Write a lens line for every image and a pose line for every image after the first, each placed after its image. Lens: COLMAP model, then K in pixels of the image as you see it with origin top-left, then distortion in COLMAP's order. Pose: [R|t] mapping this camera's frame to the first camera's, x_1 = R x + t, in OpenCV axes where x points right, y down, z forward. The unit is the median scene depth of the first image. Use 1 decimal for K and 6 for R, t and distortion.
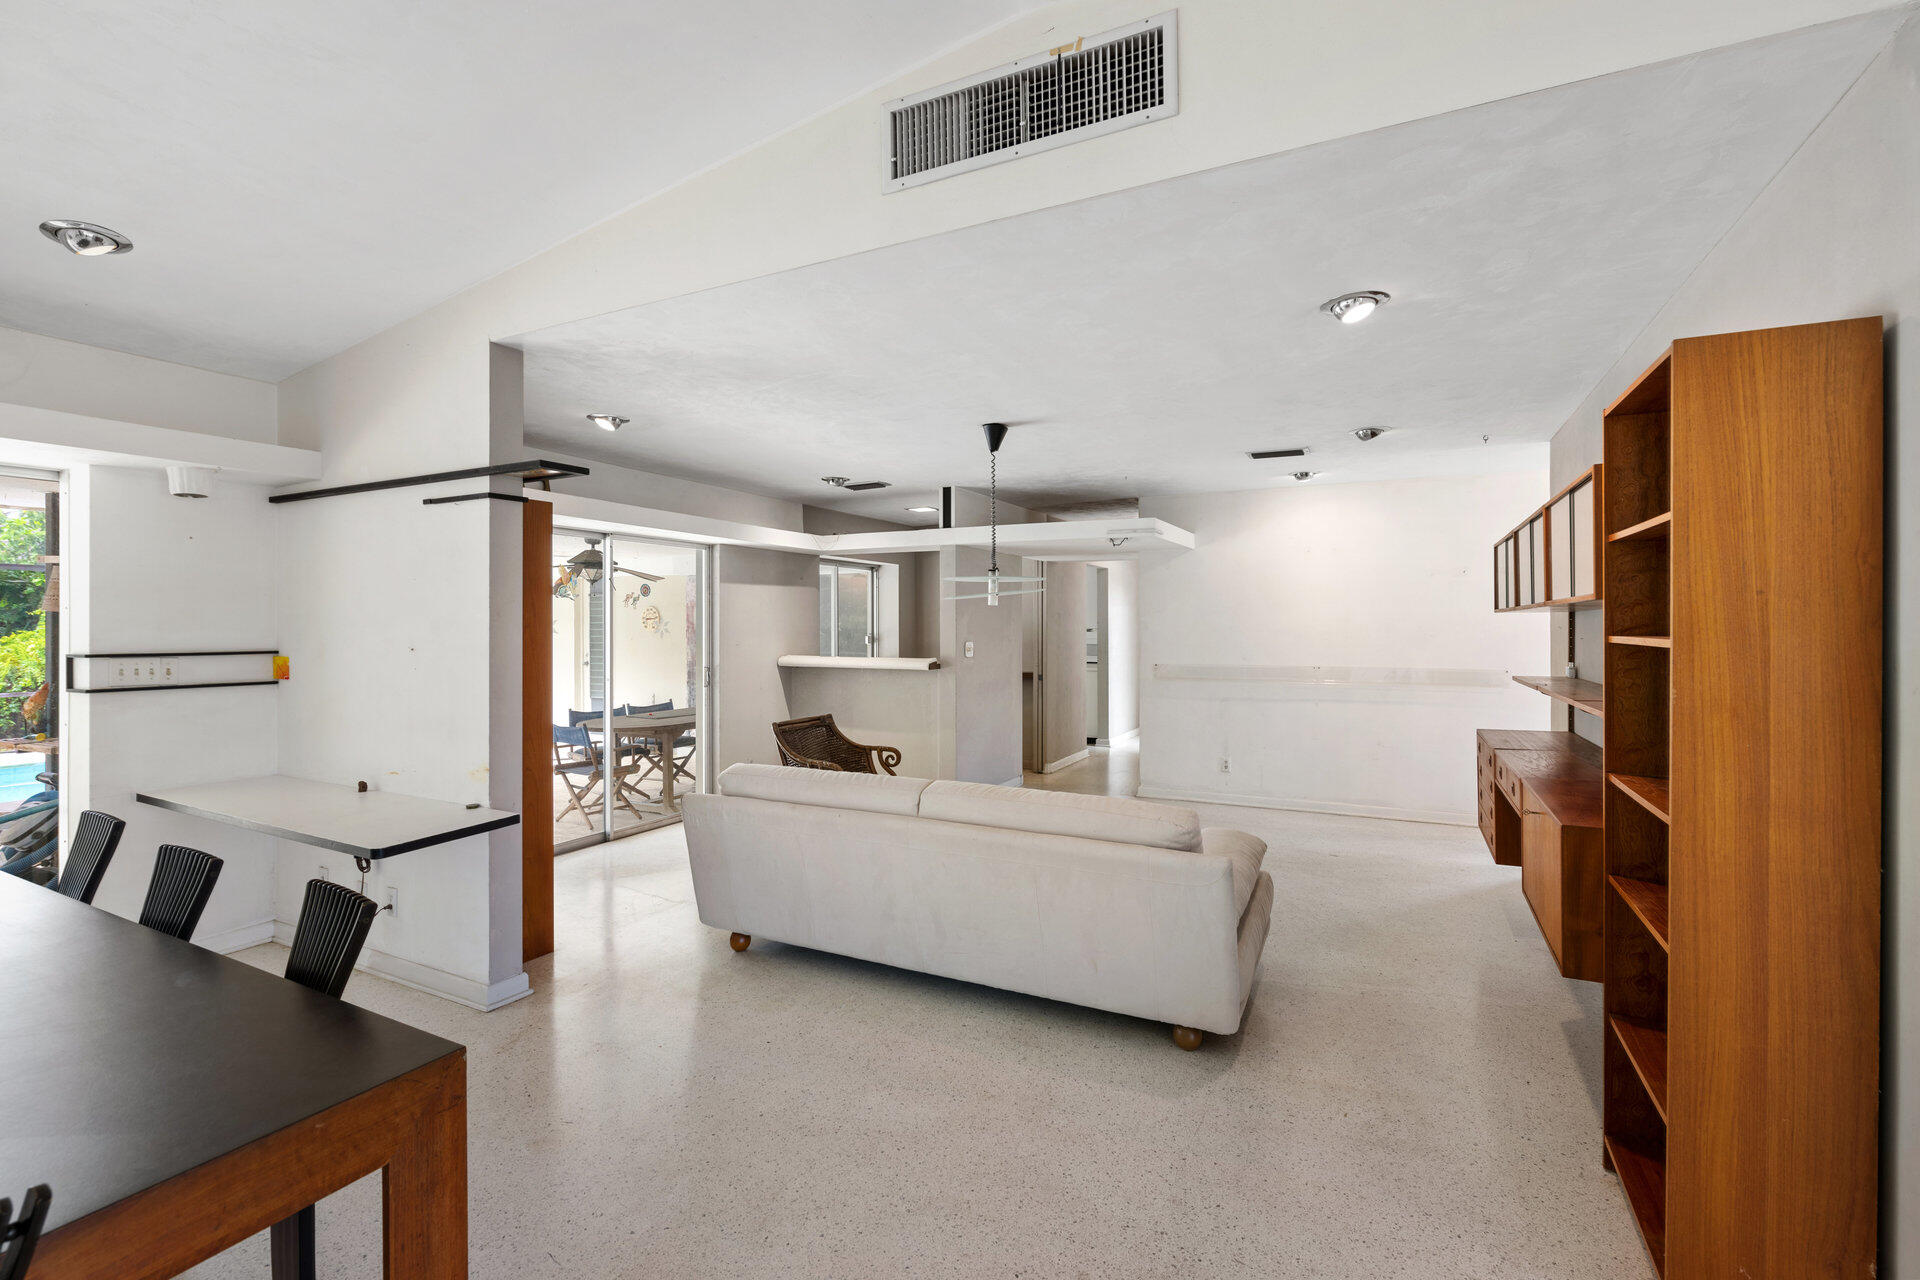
lens RADIAL K [[843.1, 0, 951.2], [0, 843.1, 627.8], [0, 0, 1]] dist [-0.004335, 0.000208]
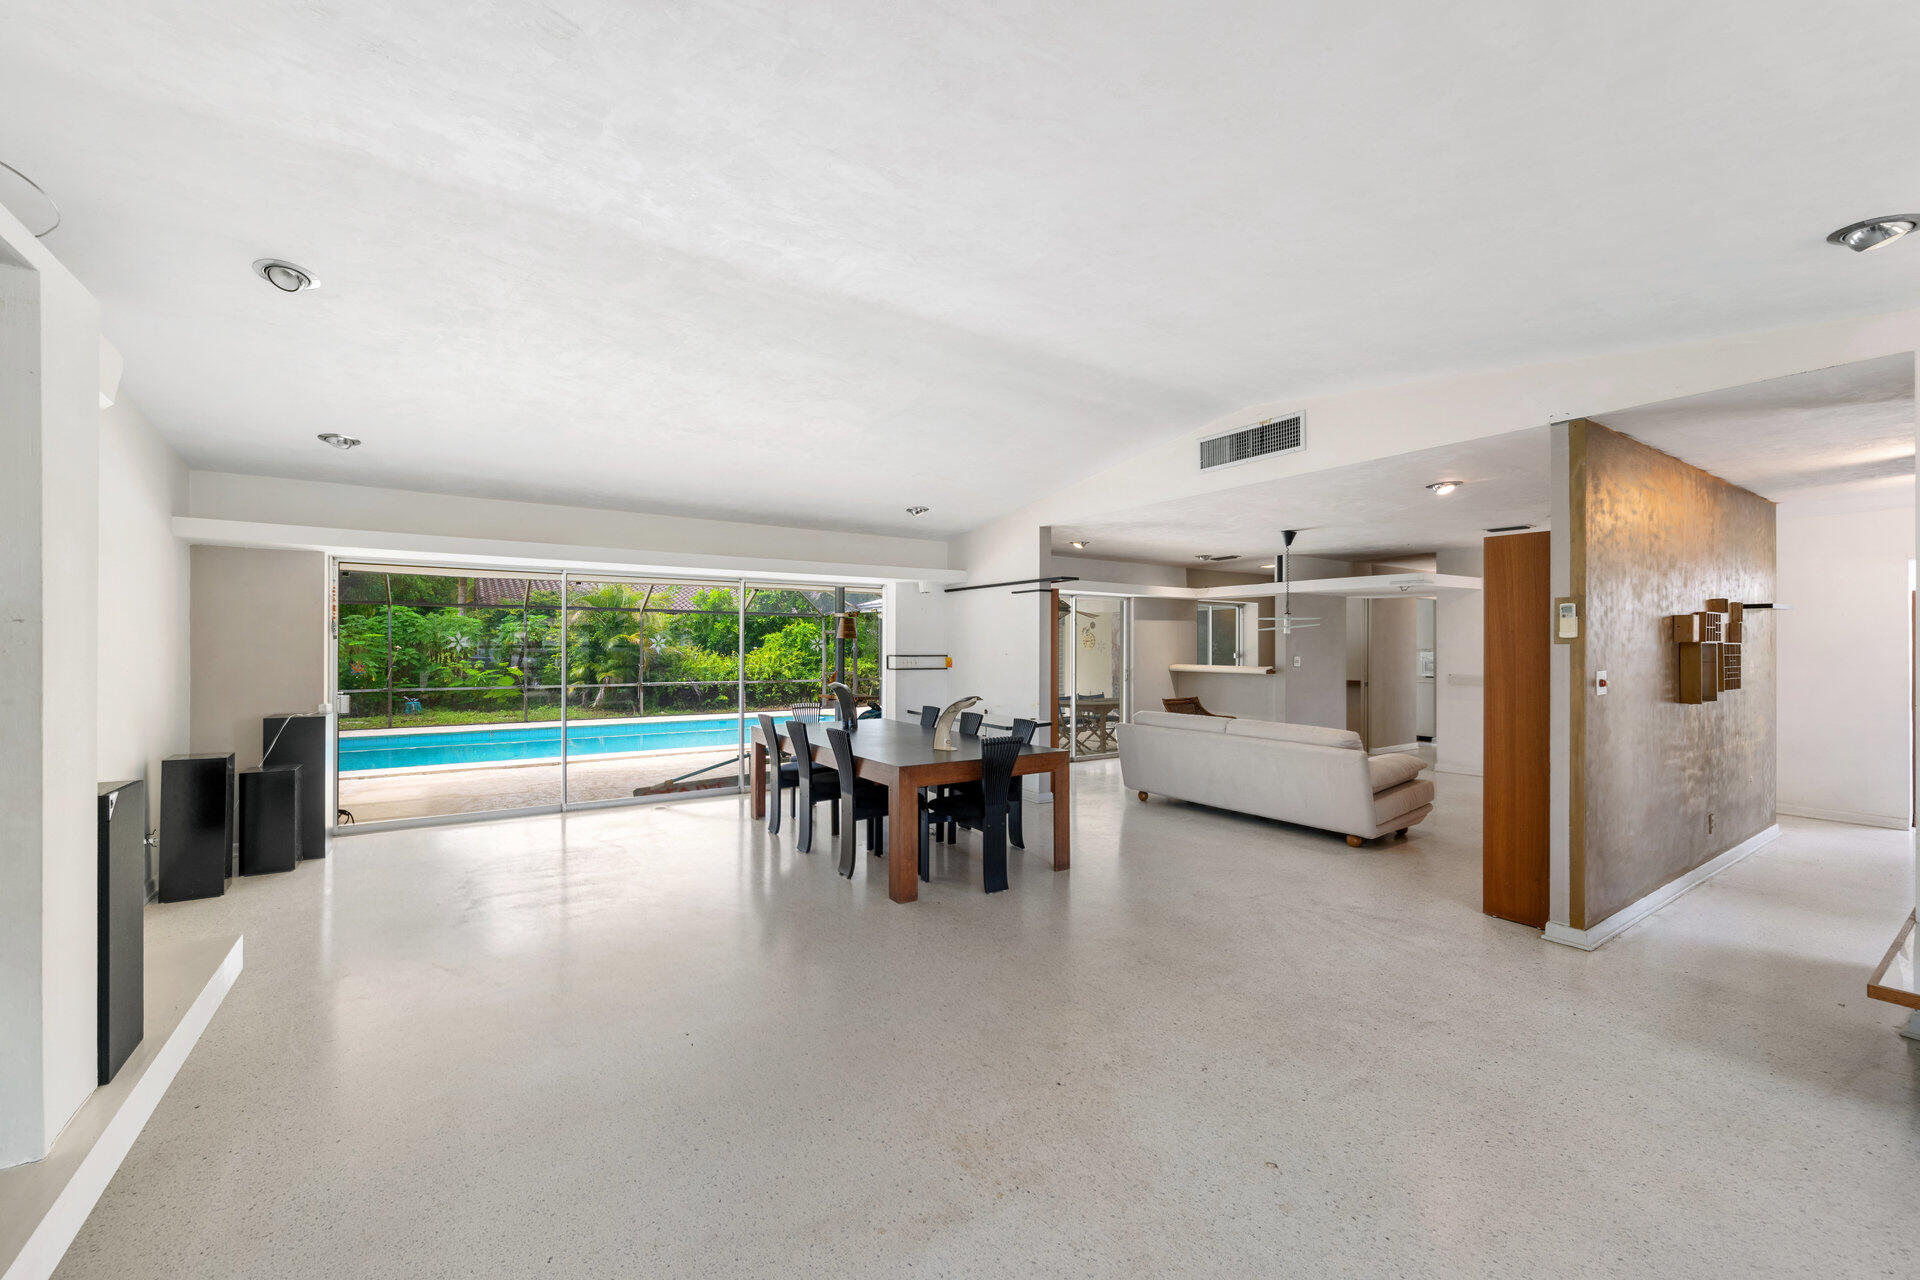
lens RADIAL K [[763.3, 0, 962.9], [0, 763.3, 639.9], [0, 0, 1]] dist [-0.002237, -0.000233]
pose [[0.883052, -0.001425, -0.469273, 0.239604], [-0.004181, 0.999932, -0.010903, 0.008040], [0.469257, 0.011590, 0.882986, -0.870422]]
